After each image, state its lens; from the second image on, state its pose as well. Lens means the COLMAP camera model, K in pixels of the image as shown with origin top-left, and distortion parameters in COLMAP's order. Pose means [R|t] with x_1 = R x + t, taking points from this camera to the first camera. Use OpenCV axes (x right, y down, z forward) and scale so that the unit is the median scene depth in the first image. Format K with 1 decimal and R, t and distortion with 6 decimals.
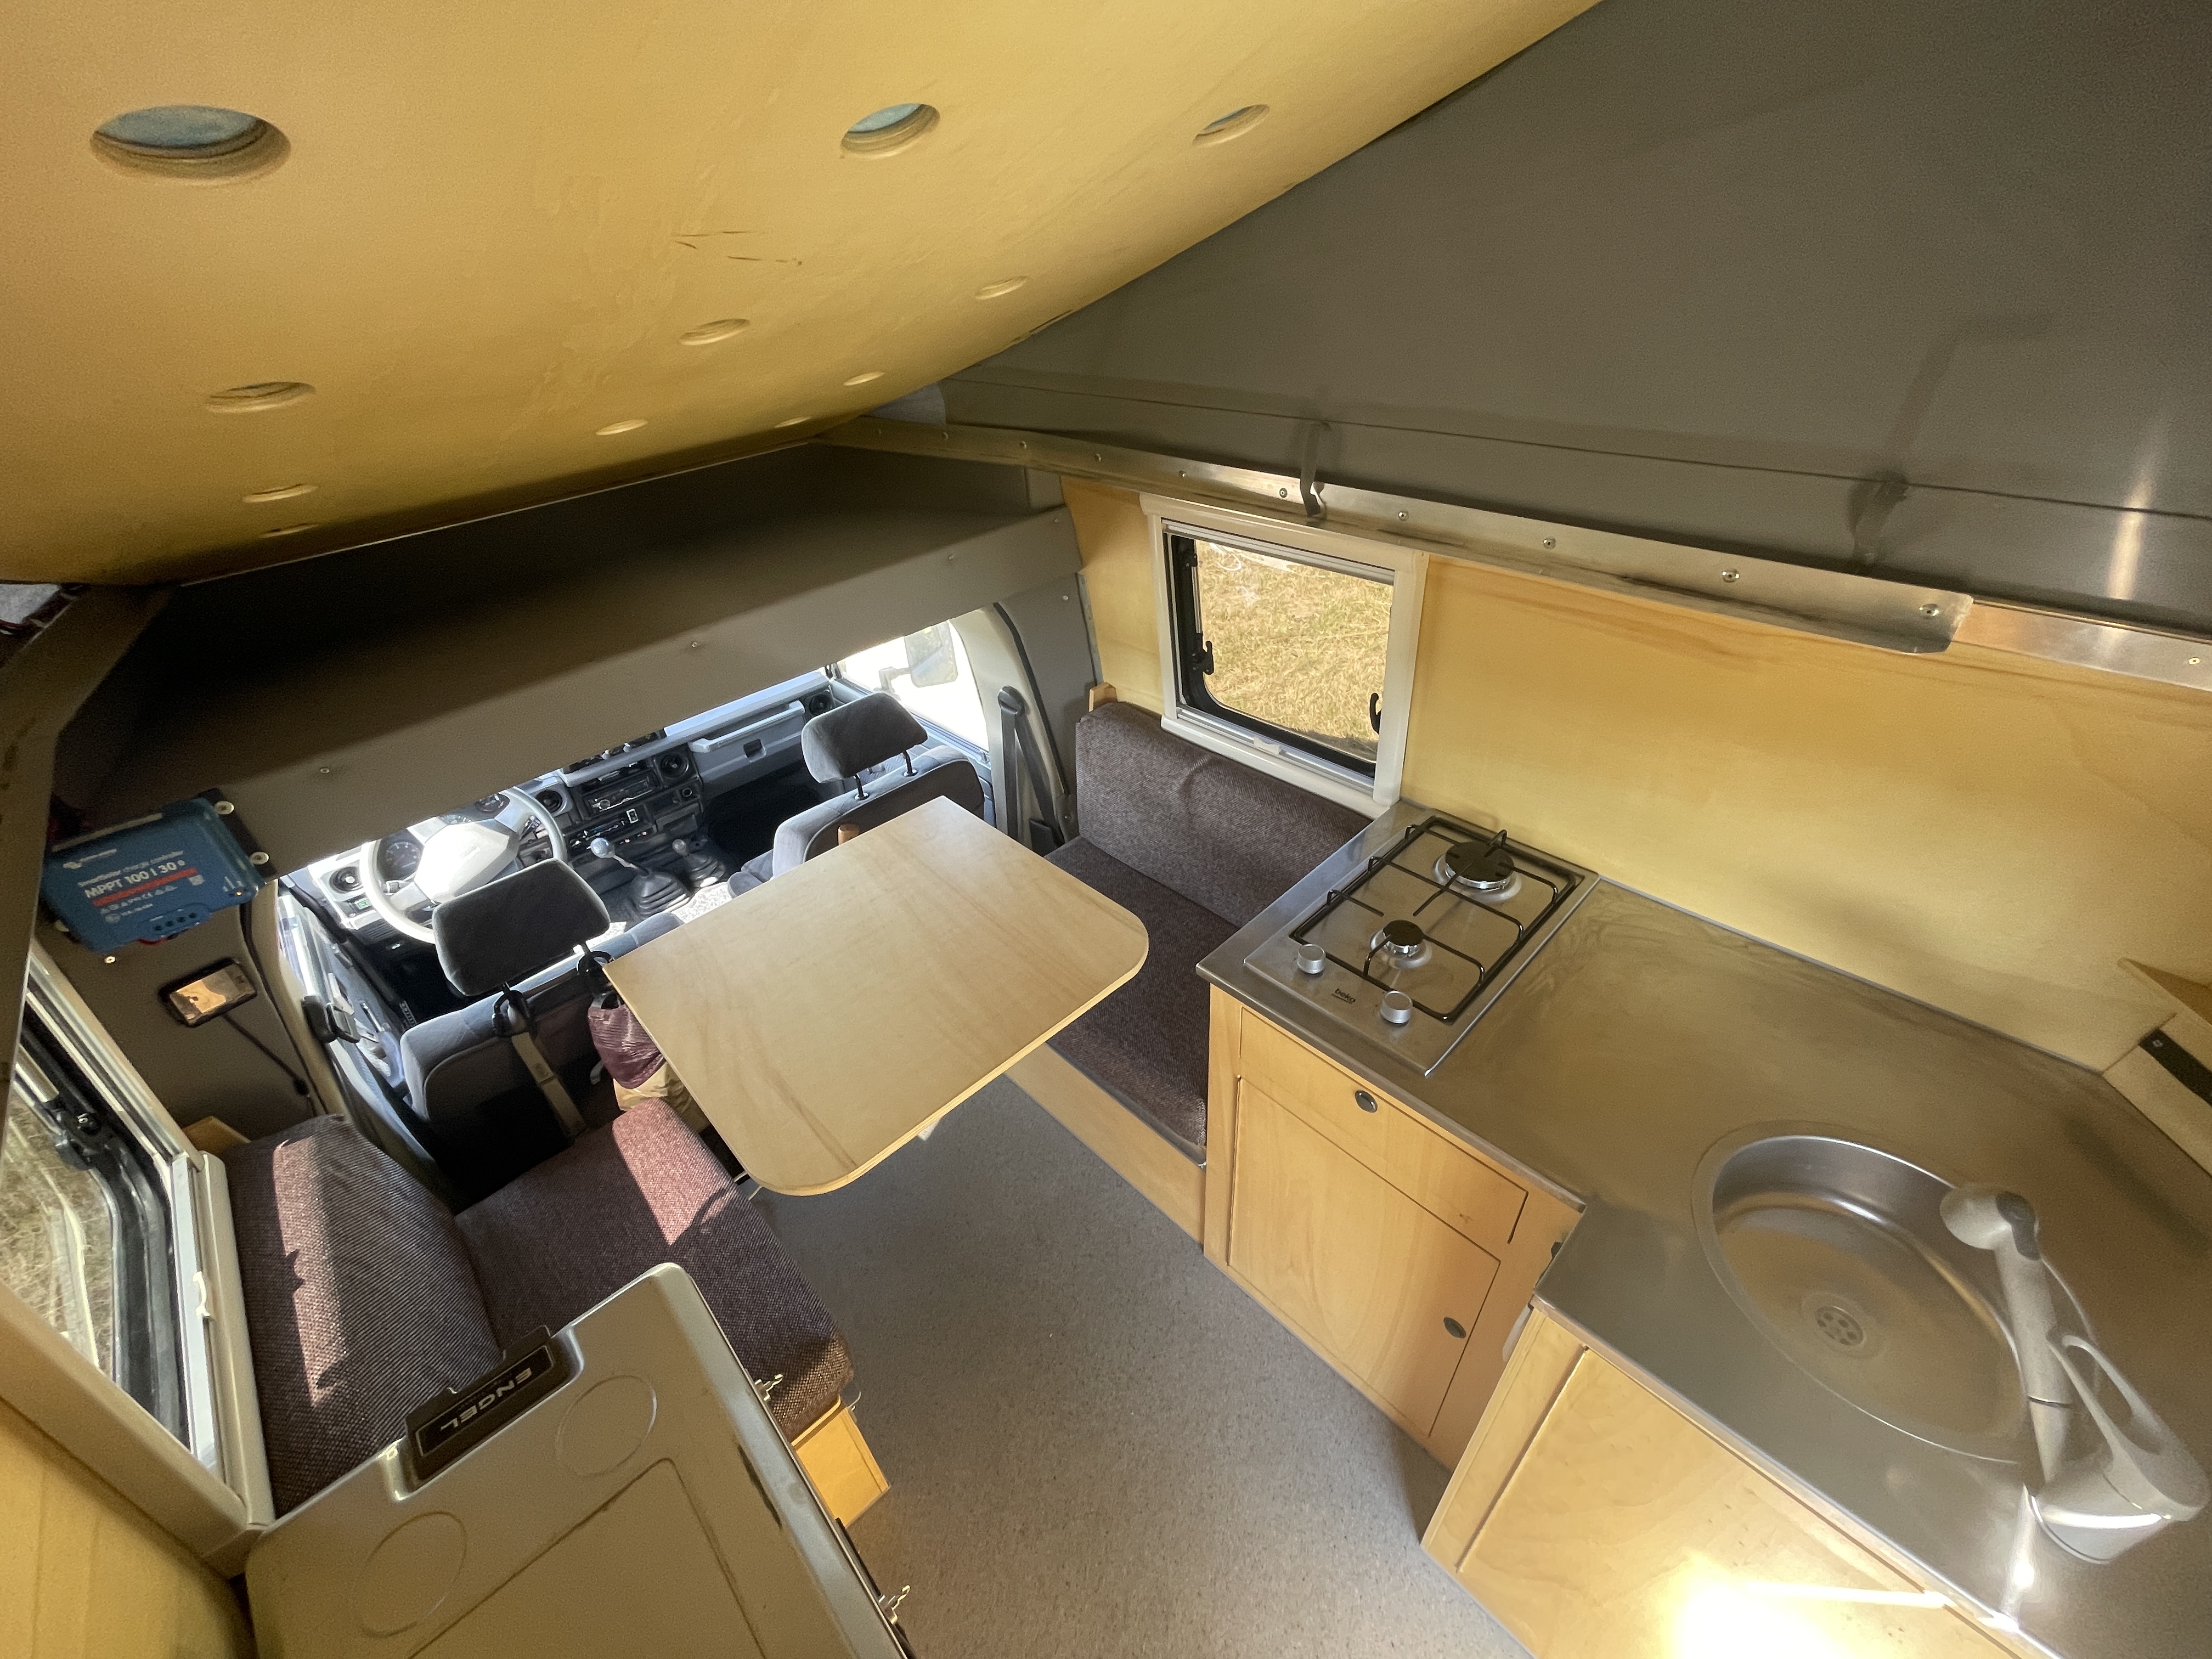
lens RADIAL K [[886.4, 0, 1105.9], [0, 886.4, 831.0], [0, 0, 1]] dist [-0.003651, -0.000356]
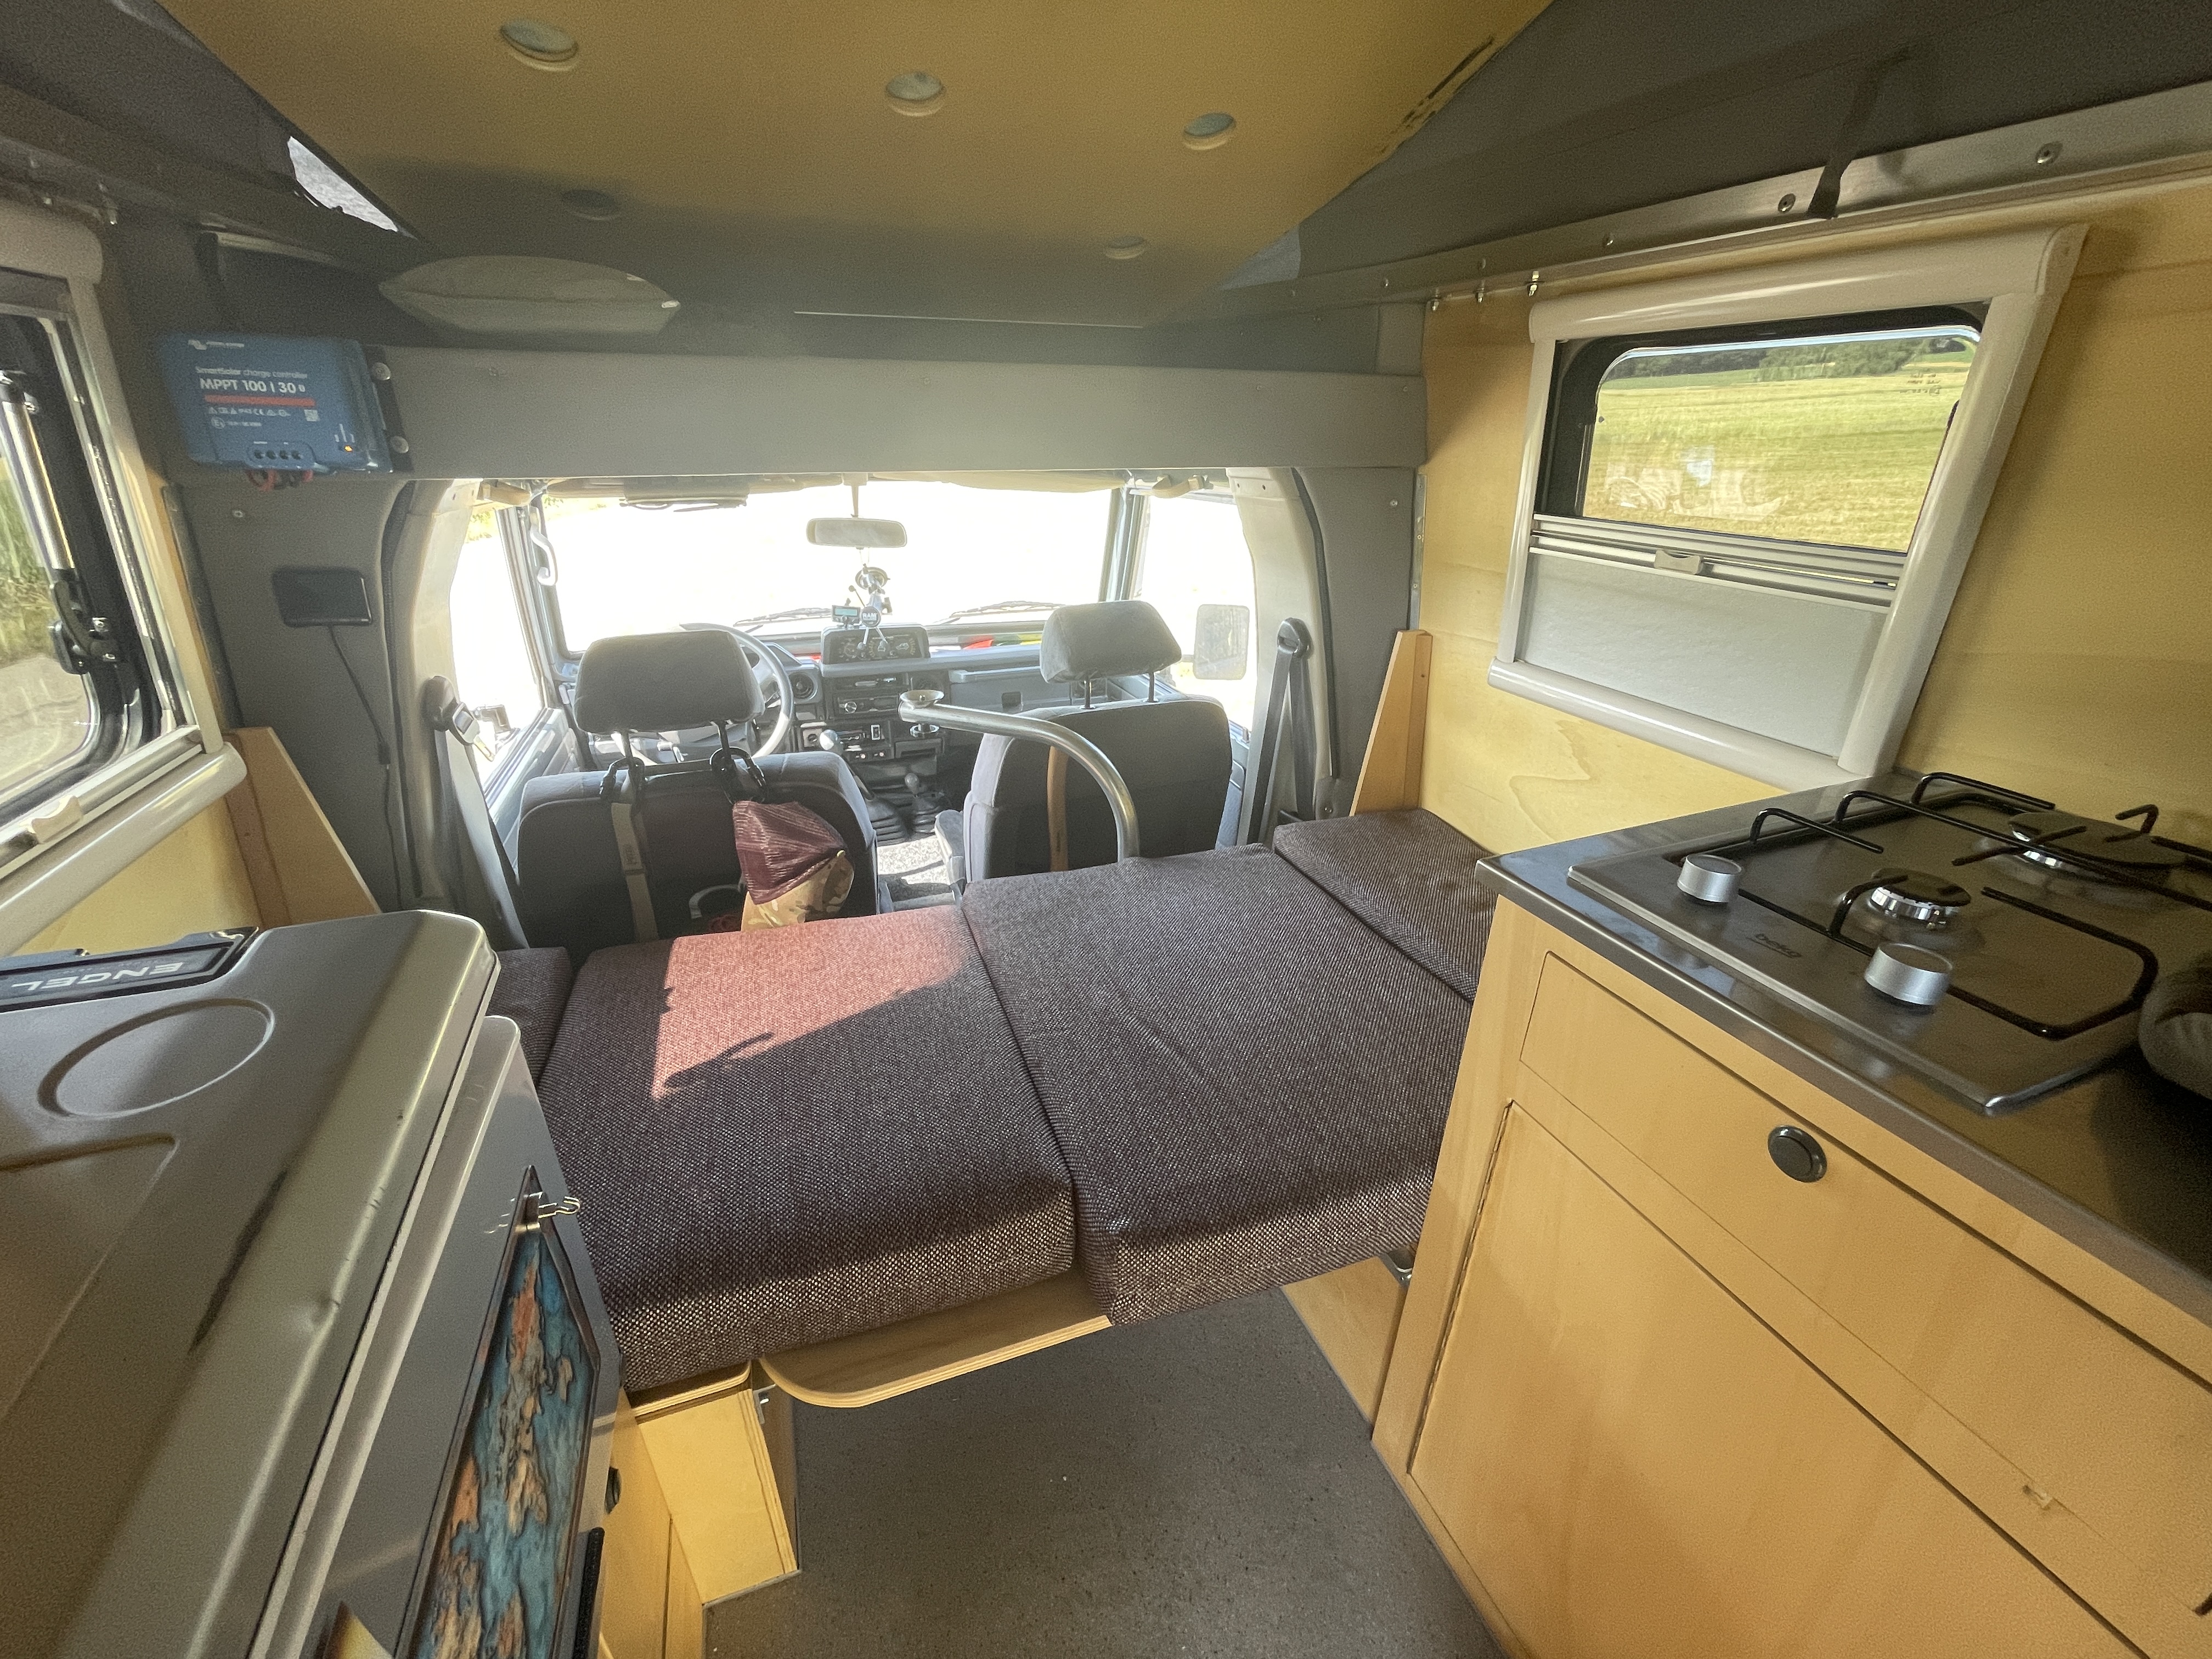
lens RADIAL K [[886.4, 0, 1107.7], [0, 886.4, 835.1], [0, 0, 1]] dist [-0.003651, -0.000356]
pose [[0.918577, 0.225101, -0.324879, 0.066127], [-0.278230, 0.952081, -0.127004, 0.288909], [0.280723, 0.207054, 0.937189, 0.406069]]
